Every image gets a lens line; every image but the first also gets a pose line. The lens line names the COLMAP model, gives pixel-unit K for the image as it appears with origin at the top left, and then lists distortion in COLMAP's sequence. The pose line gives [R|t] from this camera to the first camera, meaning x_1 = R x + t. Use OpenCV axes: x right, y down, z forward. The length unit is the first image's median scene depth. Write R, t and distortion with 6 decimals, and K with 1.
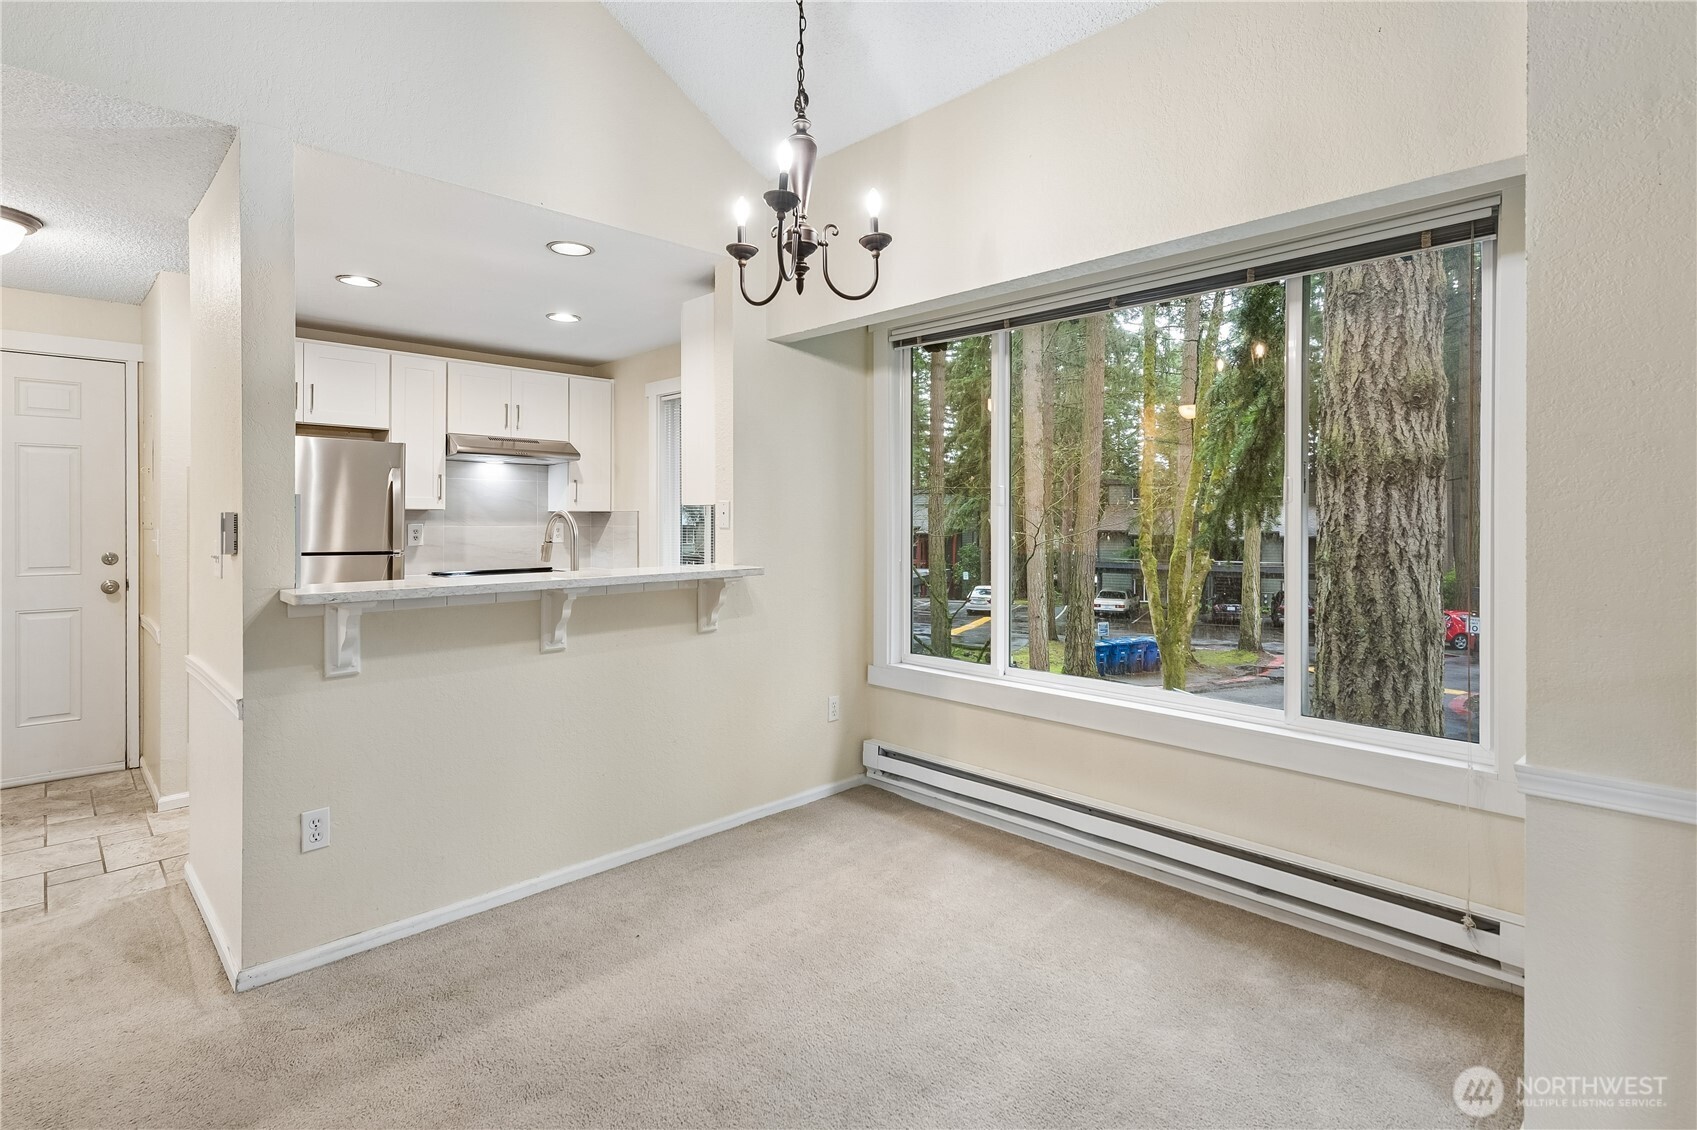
lens RADIAL K [[826.3, 0, 847.8], [0, 826.3, 521.0], [0, 0, 1]] dist [0.011706, -0.004891]
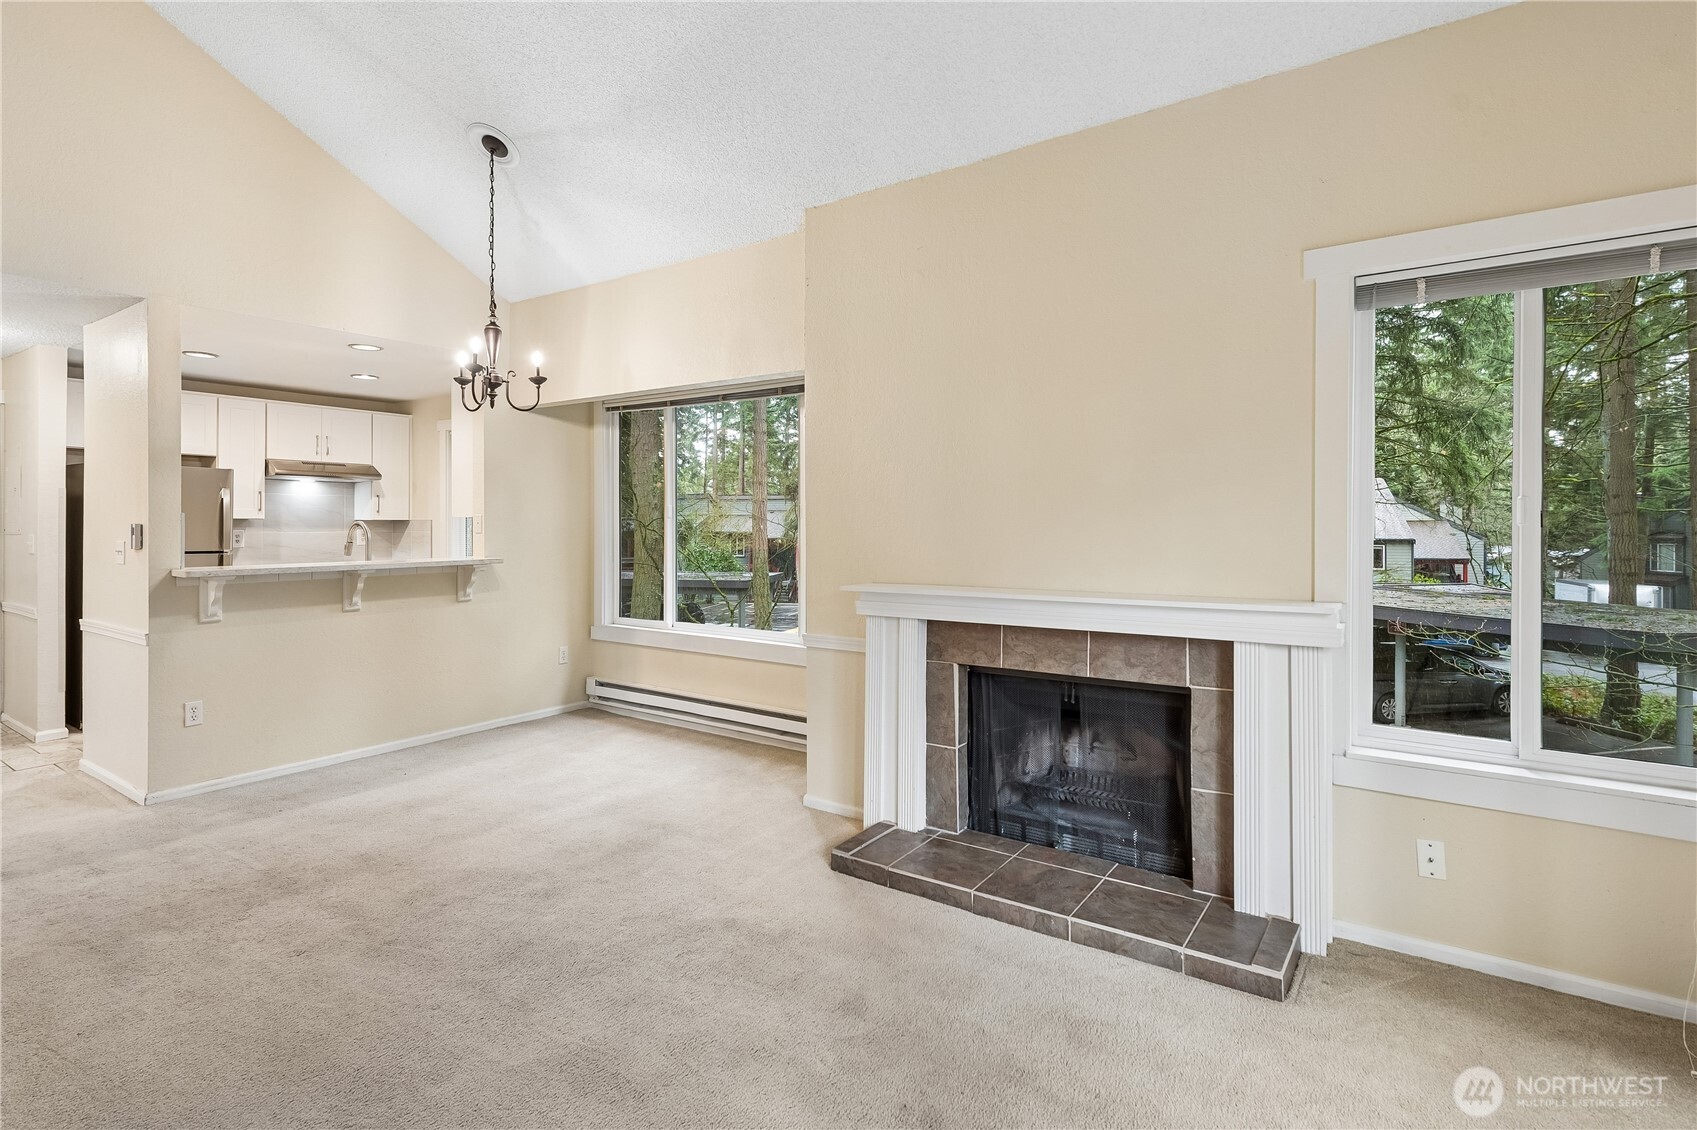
lens RADIAL K [[826.3, 0, 857.0], [0, 826.3, 526.2], [0, 0, 1]] dist [0.011706, -0.004891]
pose [[0.982413, 0.000129, 0.186721, 0.231359], [-0.000150, 1.000000, 0.000099, -0.003869], [-0.186721, -0.000125, 0.982413, -0.575017]]
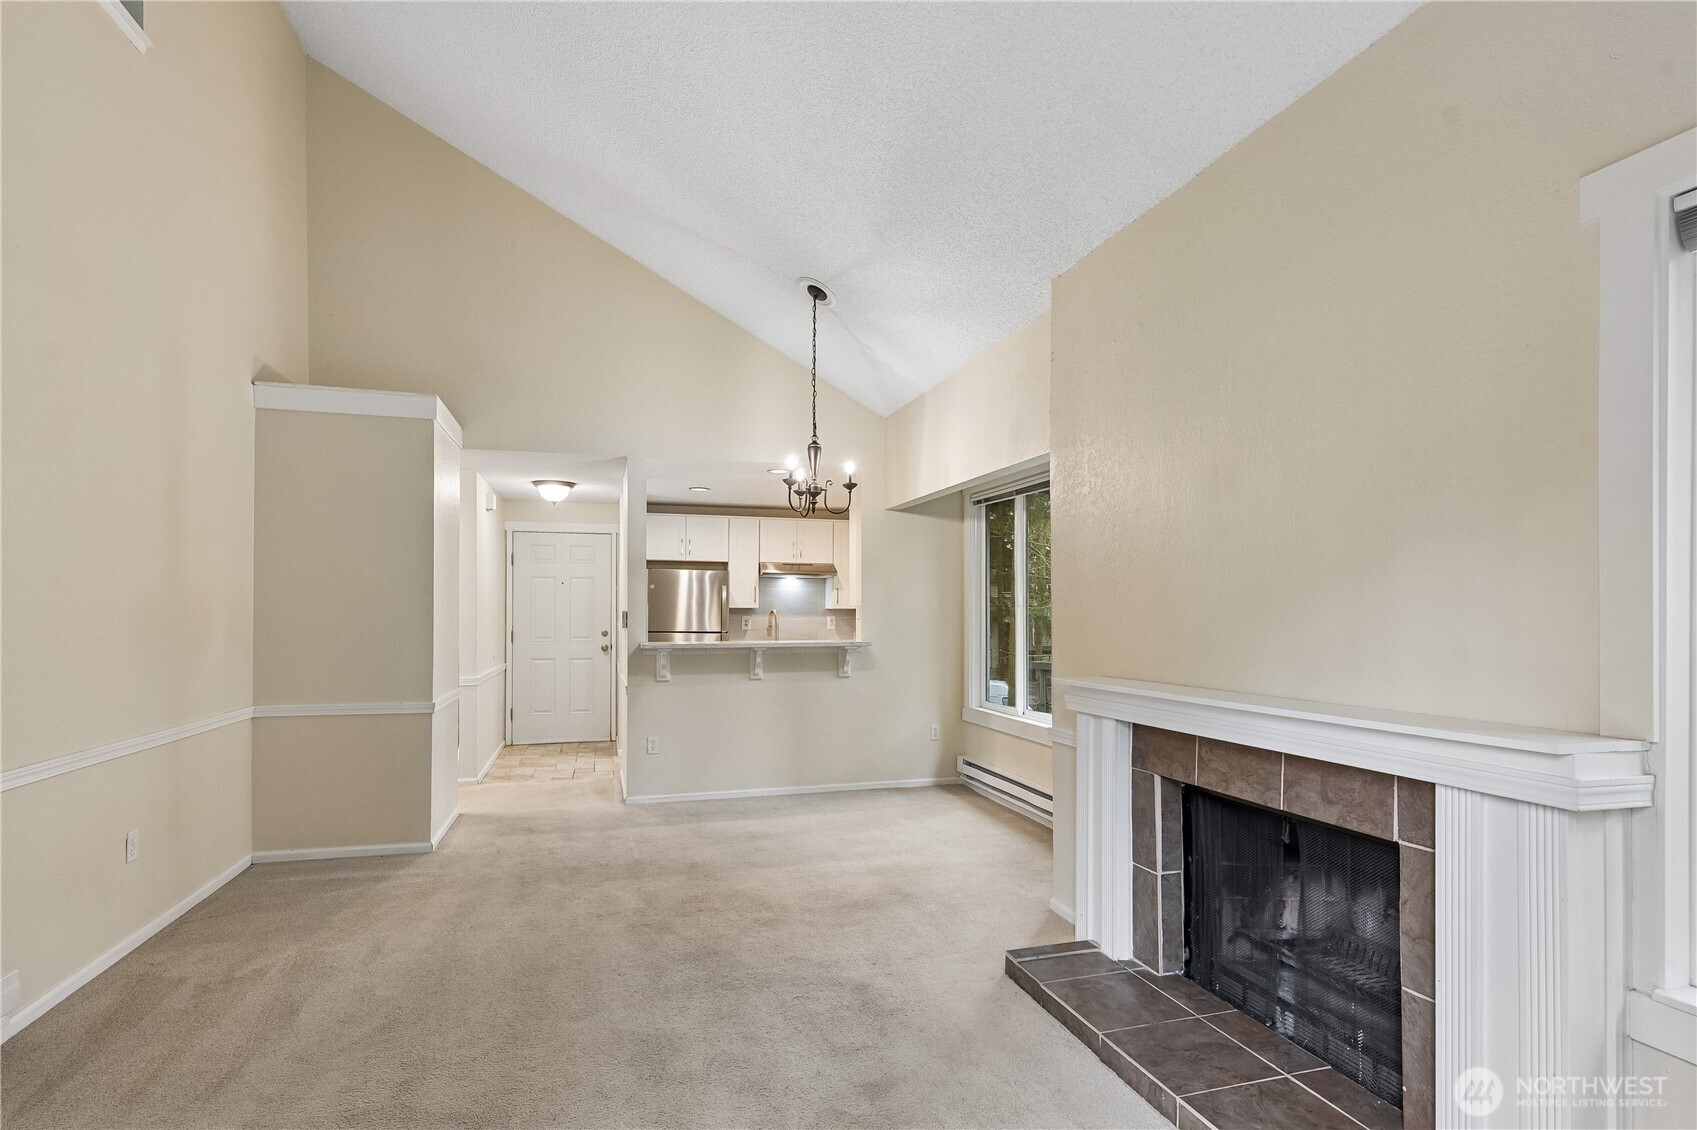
lens RADIAL K [[826.3, 0, 837.6], [0, 826.3, 609.6], [0, 0, 1]] dist [0.011706, -0.004891]
pose [[0.880522, 0.001108, -0.474004, 0.602670], [-0.004363, 0.999974, -0.005766, -0.002143], [0.473985, 0.007145, 0.880504, -0.532113]]
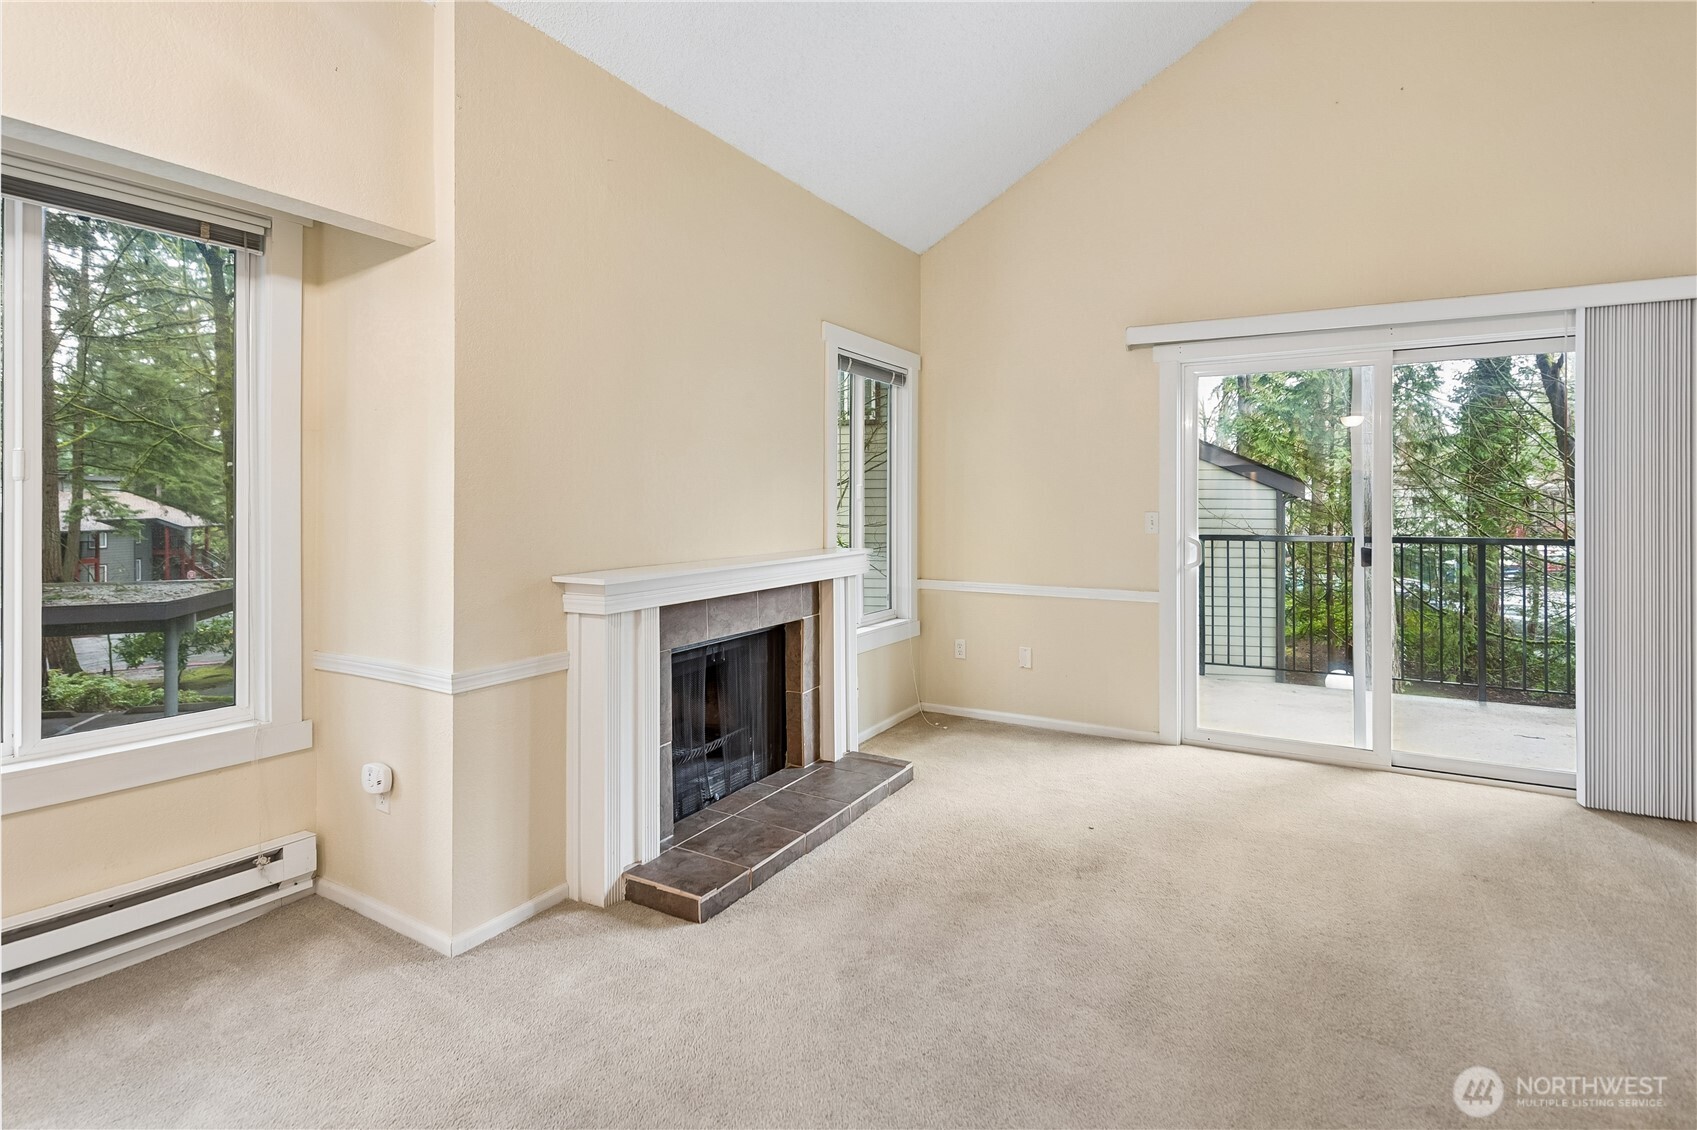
lens RADIAL K [[826.3, 0, 851.4], [0, 826.3, 506.0], [0, 0, 1]] dist [0.011706, -0.004891]
pose [[-0.269691, -0.003130, 0.962942, -0.326142], [0.000582, 0.999994, 0.003413, -0.000049], [-0.962947, 0.001480, -0.269687, 0.321945]]
